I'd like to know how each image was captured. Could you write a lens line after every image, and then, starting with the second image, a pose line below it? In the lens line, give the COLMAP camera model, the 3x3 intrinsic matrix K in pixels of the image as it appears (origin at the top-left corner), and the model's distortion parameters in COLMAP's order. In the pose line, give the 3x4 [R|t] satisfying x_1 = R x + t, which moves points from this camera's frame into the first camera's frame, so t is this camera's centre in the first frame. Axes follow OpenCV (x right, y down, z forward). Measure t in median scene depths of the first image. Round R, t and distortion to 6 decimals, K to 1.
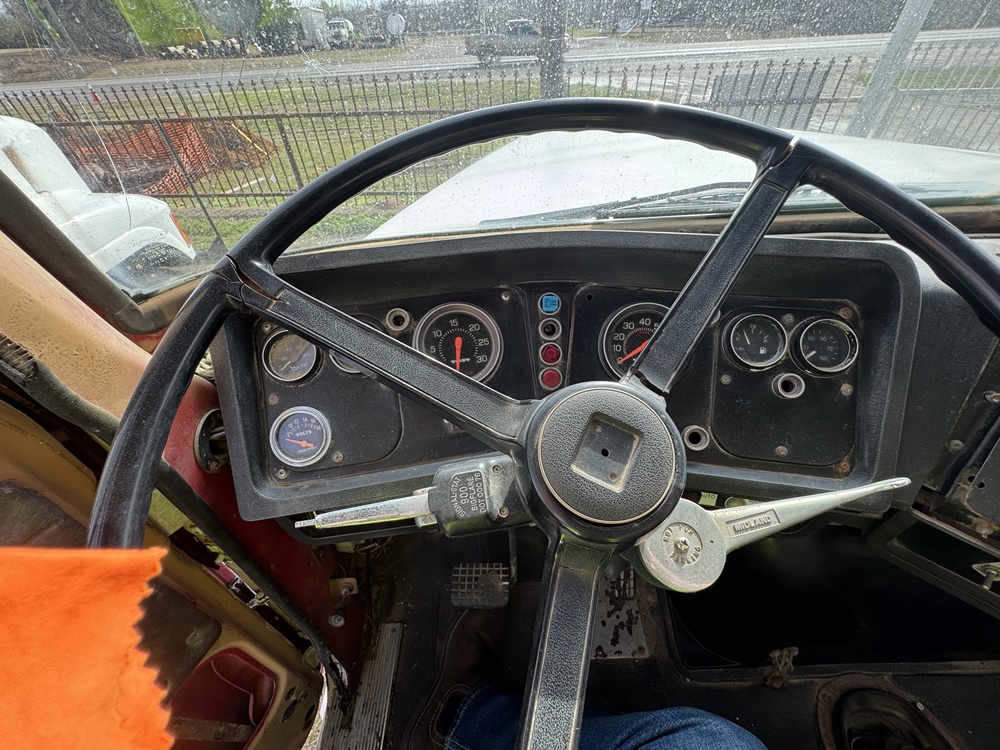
lens RADIAL K [[401.7, 0, 500.0], [0, 401.7, 375.0], [0, 0, 1]] dist [-0.003484, 0.000653]
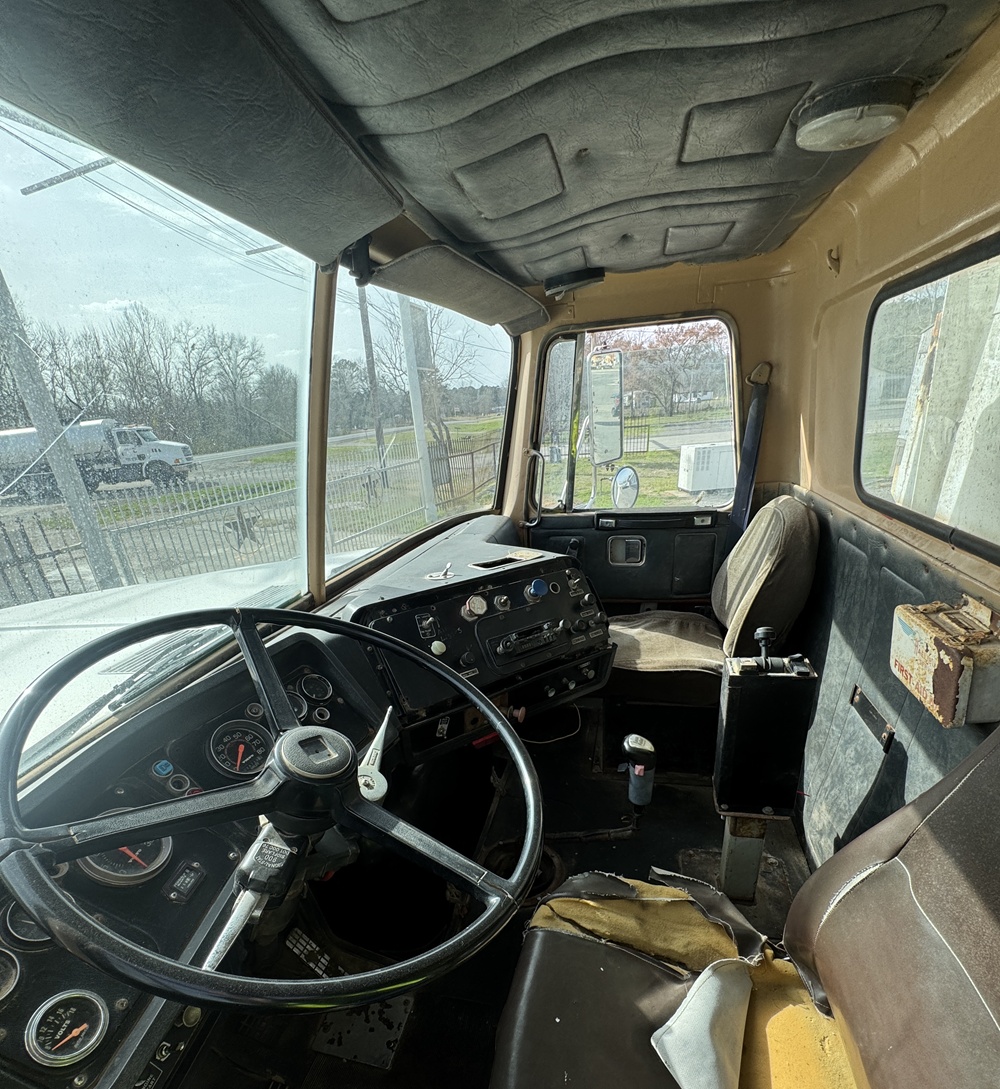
lens RADIAL K [[537.6, 0, 499.3], [0, 537.6, 668.5], [0, 0, 1]] dist [-0.004290, 0.000227]
pose [[0.233241, -0.405653, 0.883767, -0.512983], [0.691841, 0.707883, 0.142333, 0.042552], [-0.683341, 0.578228, 0.445754, -0.314845]]
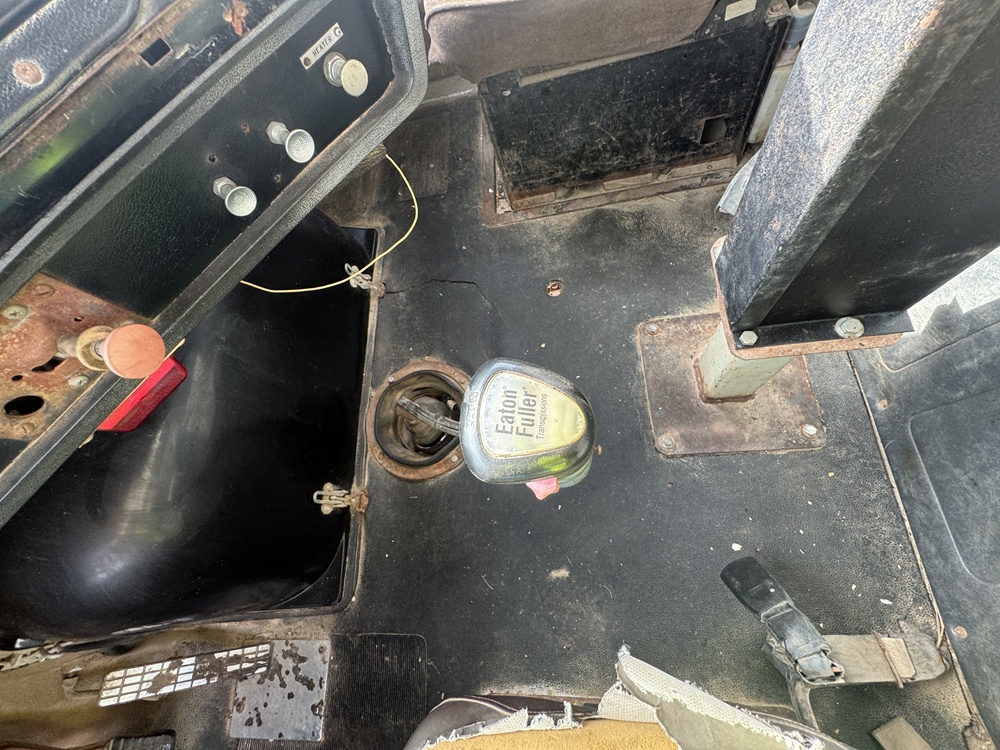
lens RADIAL K [[402.4, 0, 498.6], [0, 402.4, 374.2], [0, 0, 1]] dist [-0.004174, 0.000589]
pose [[-0.009507, -0.925210, 0.379336, 0.612758], [0.819753, 0.210031, 0.532815, 0.456177], [-0.572638, 0.316027, 0.756447, -0.032297]]
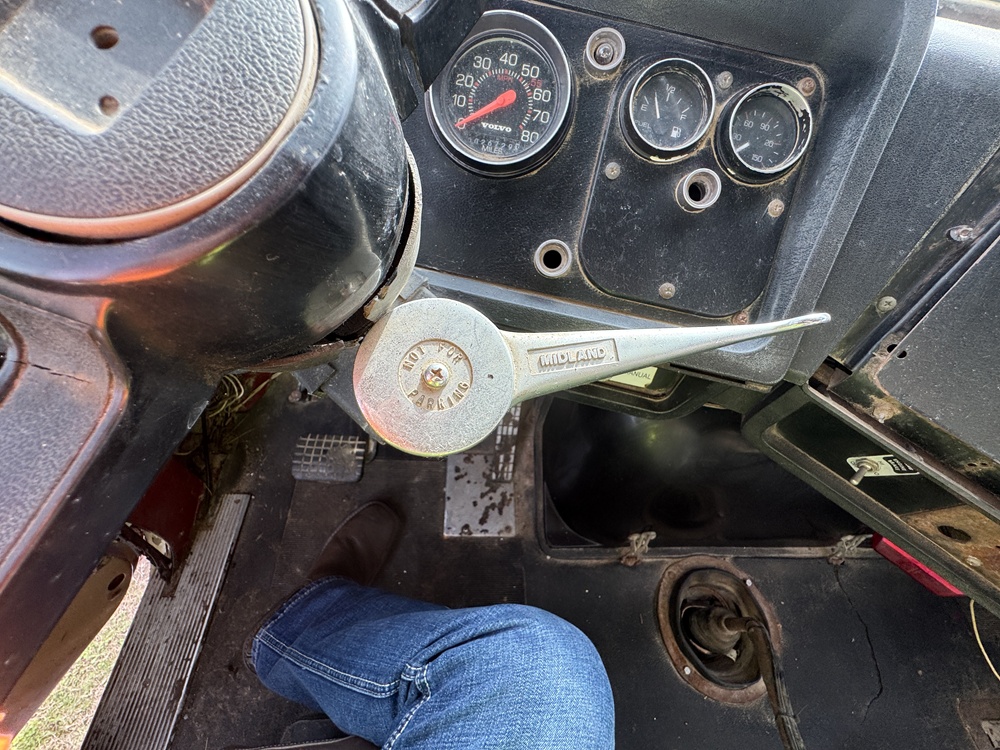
lens RADIAL K [[403.7, 0, 499.0], [0, 403.7, 374.4], [0, 0, 1]] dist [-0.004808, 0.000846]
pose [[0.985240, 0.085494, 0.148303, 0.165819], [-0.119222, 0.964390, 0.236089, 0.101821], [-0.122837, -0.250285, 0.960348, 0.168928]]
